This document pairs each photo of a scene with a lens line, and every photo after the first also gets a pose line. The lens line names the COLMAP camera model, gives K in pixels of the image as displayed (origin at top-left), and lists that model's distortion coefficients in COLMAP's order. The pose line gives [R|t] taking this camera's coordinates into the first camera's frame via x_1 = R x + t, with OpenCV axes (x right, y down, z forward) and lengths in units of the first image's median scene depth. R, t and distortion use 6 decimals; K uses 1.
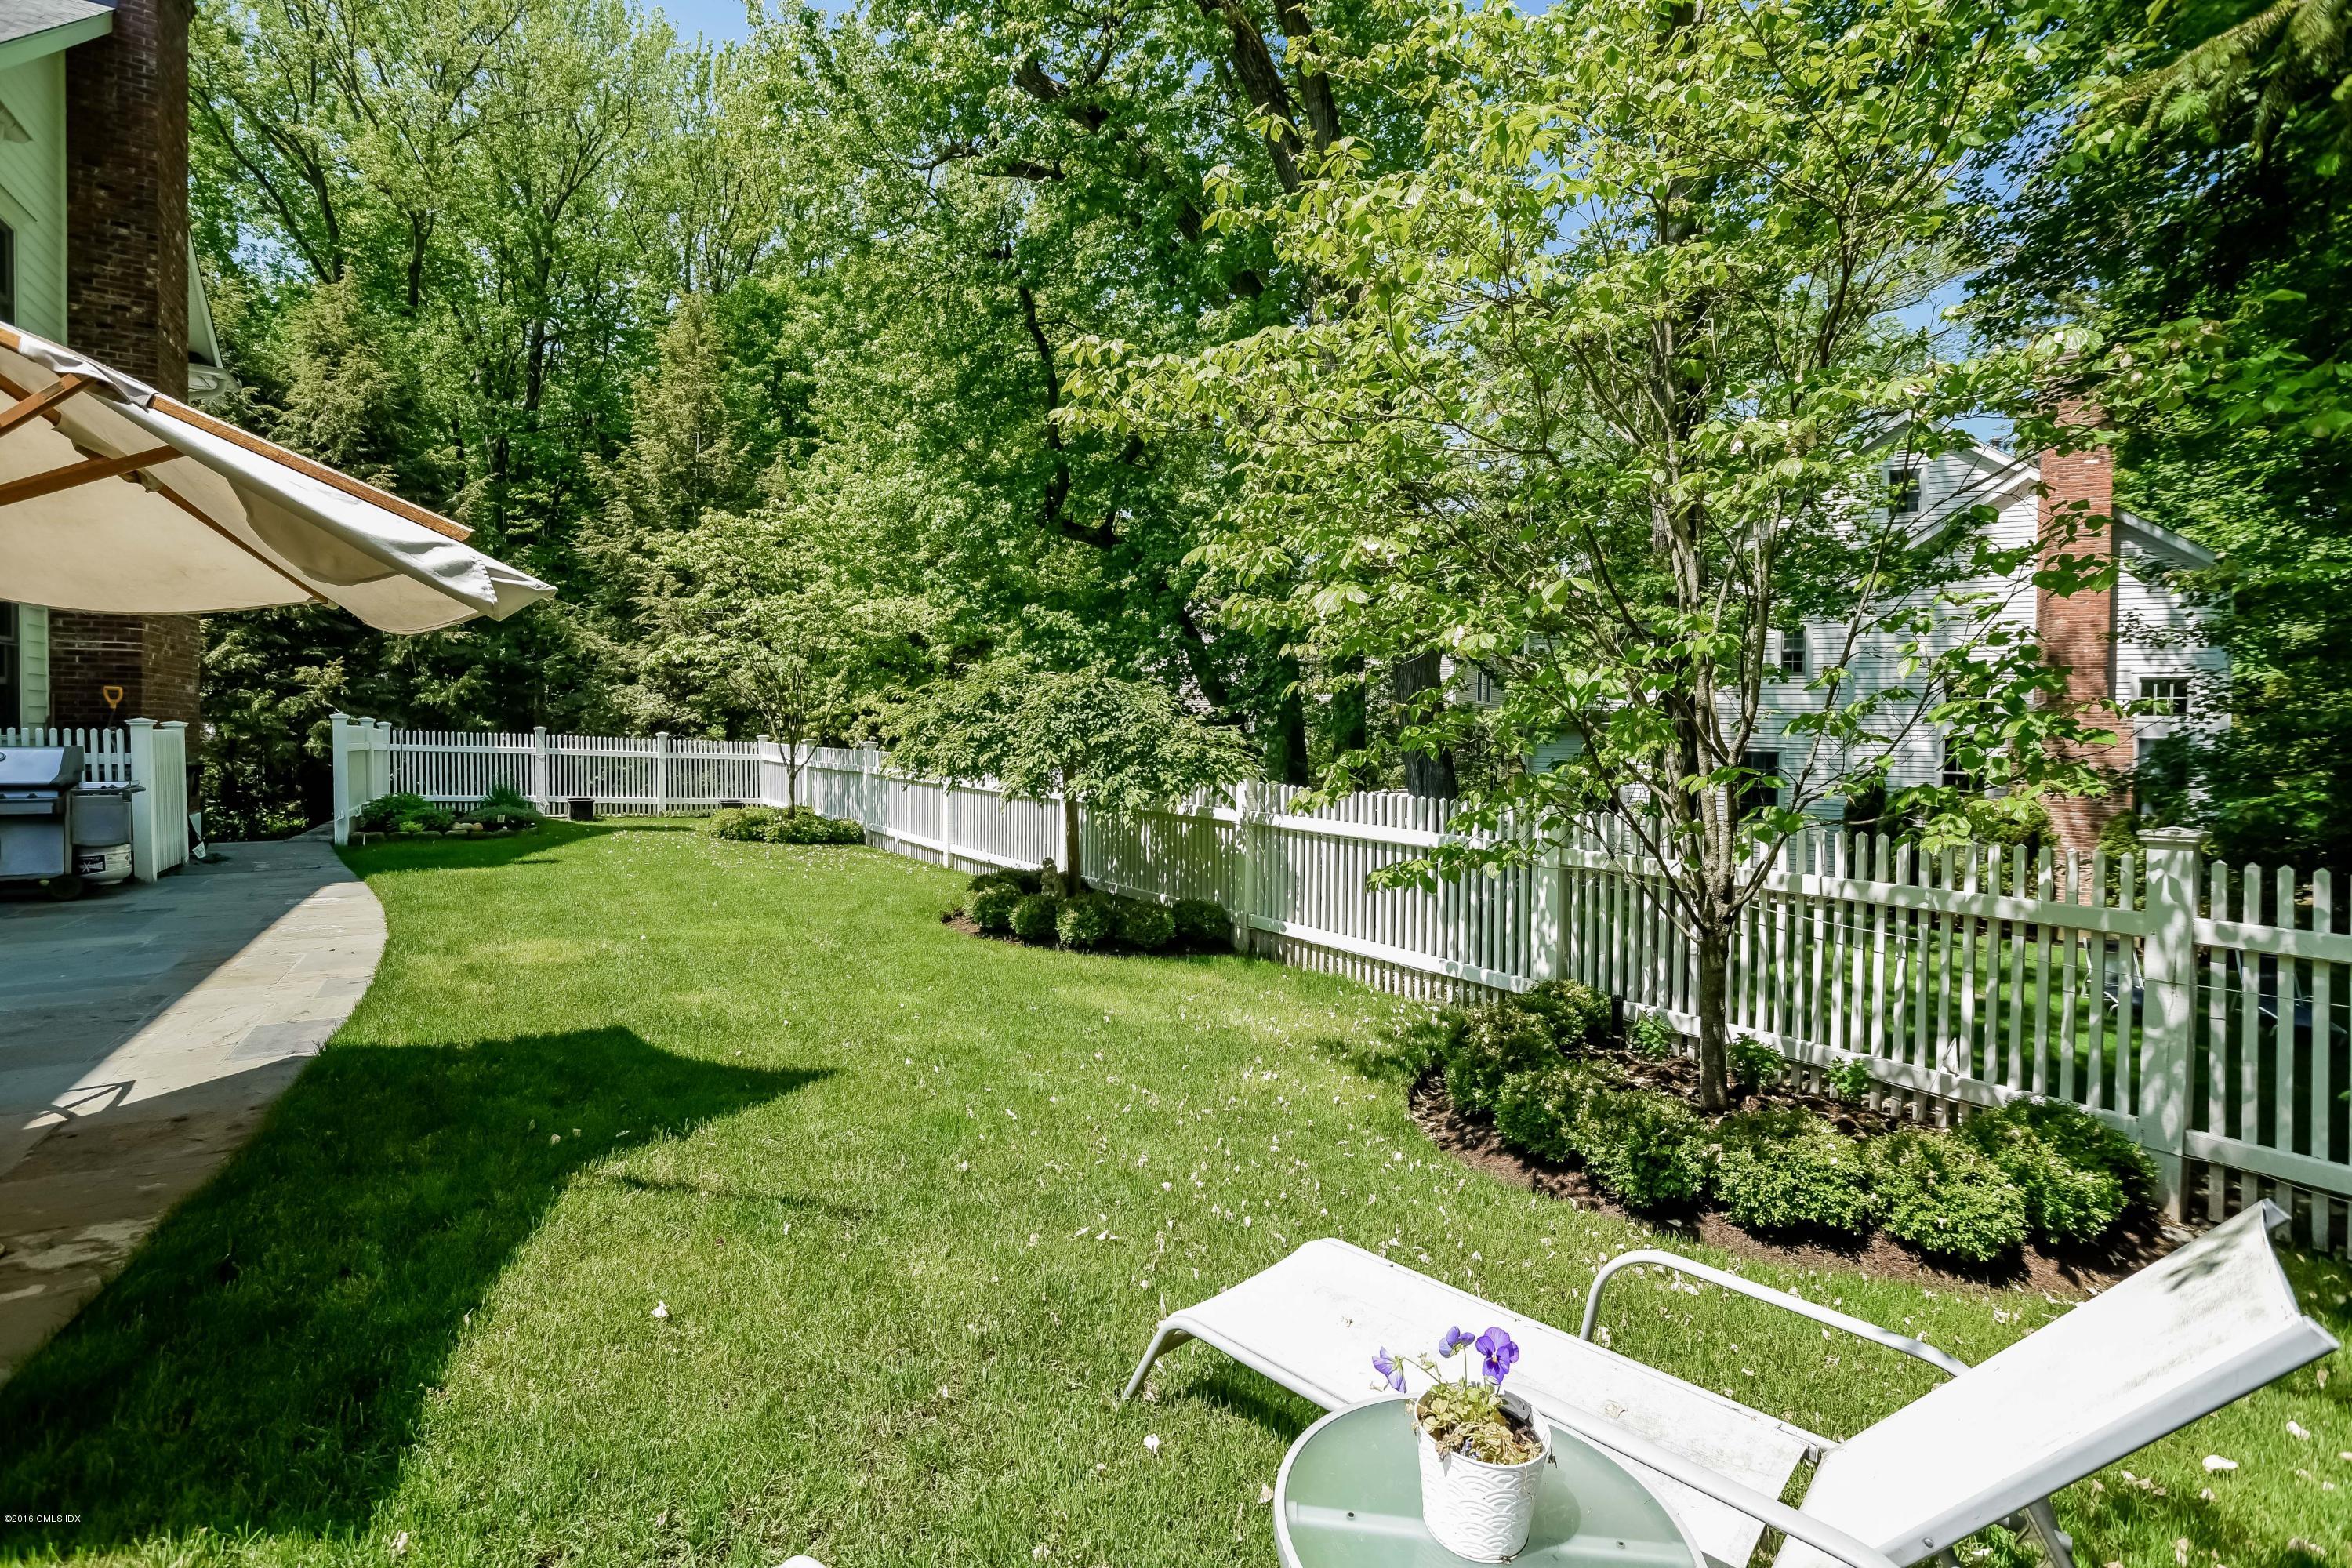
lens RADIAL K [[1014.9, 0, 1178.7], [0, 1014.9, 776.3], [0, 0, 1]] dist [-0.044842, 0.006456]
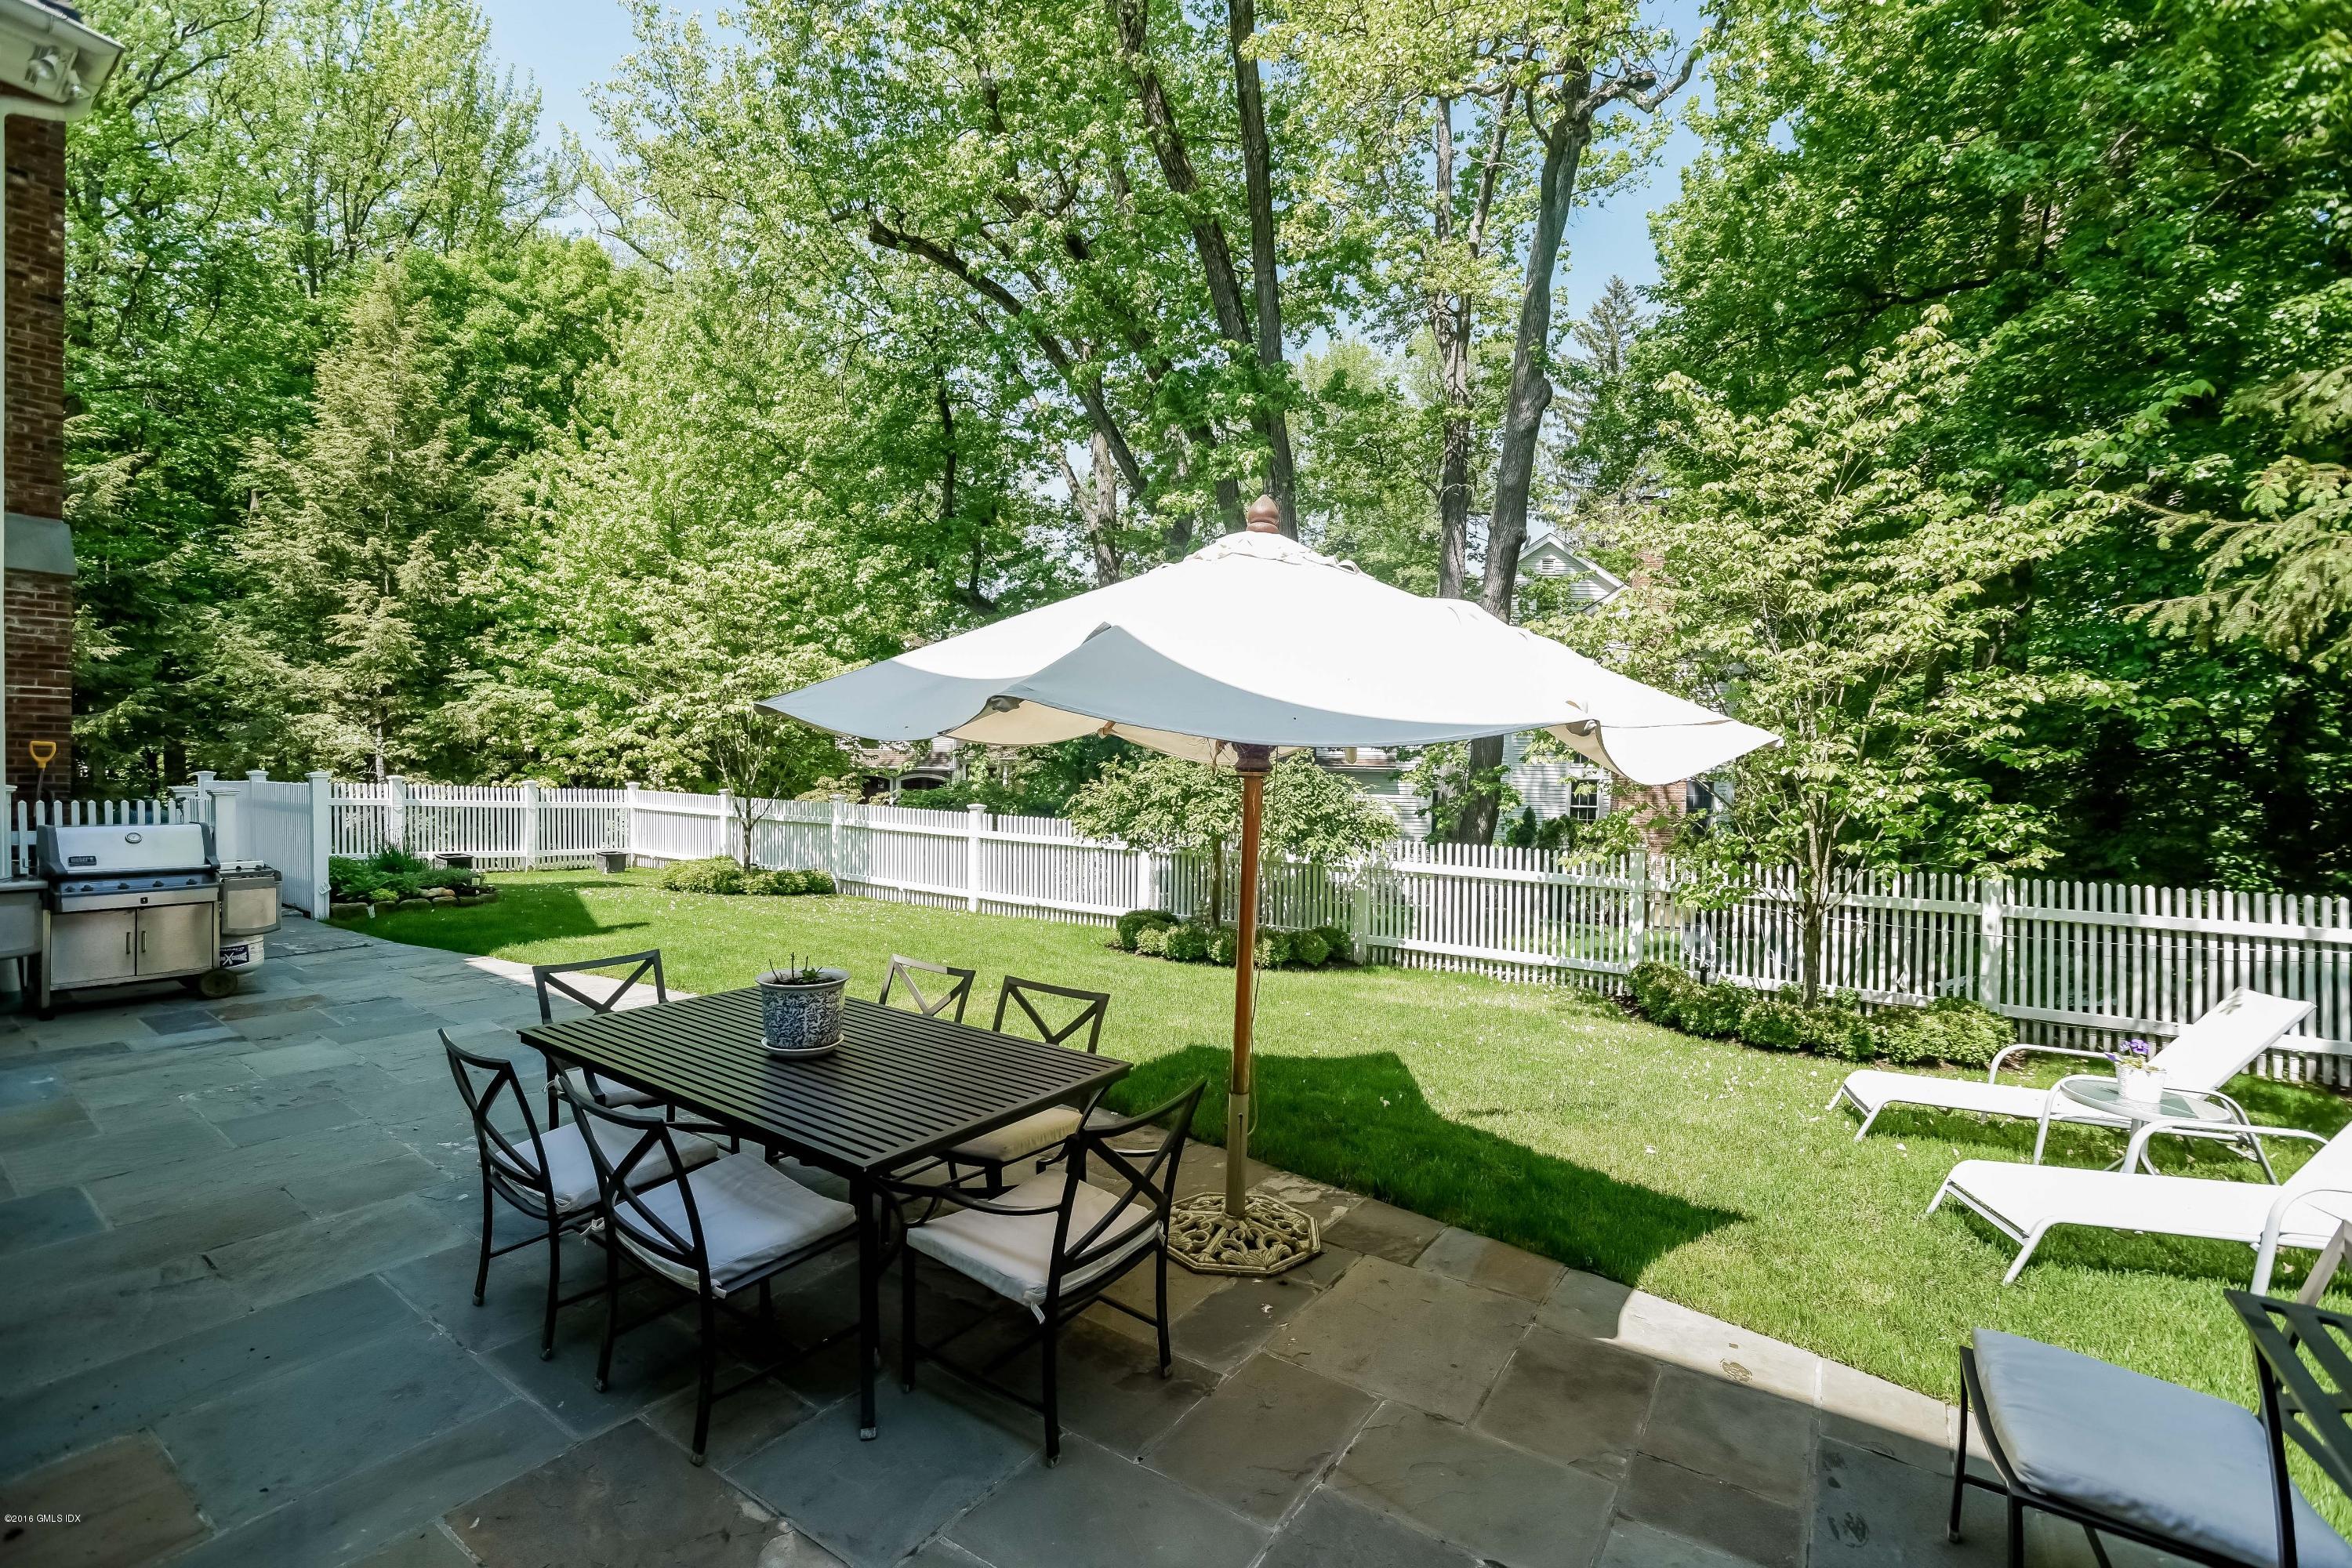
lens RADIAL K [[1014.9, 0, 1128.4], [0, 1014.9, 773.9], [0, 0, 1]] dist [-0.044842, 0.006456]
pose [[0.927729, 0.002044, 0.373250, -0.641793], [0.007286, 0.999695, -0.023586, -0.044539], [-0.373184, 0.024601, 0.927431, -0.128347]]
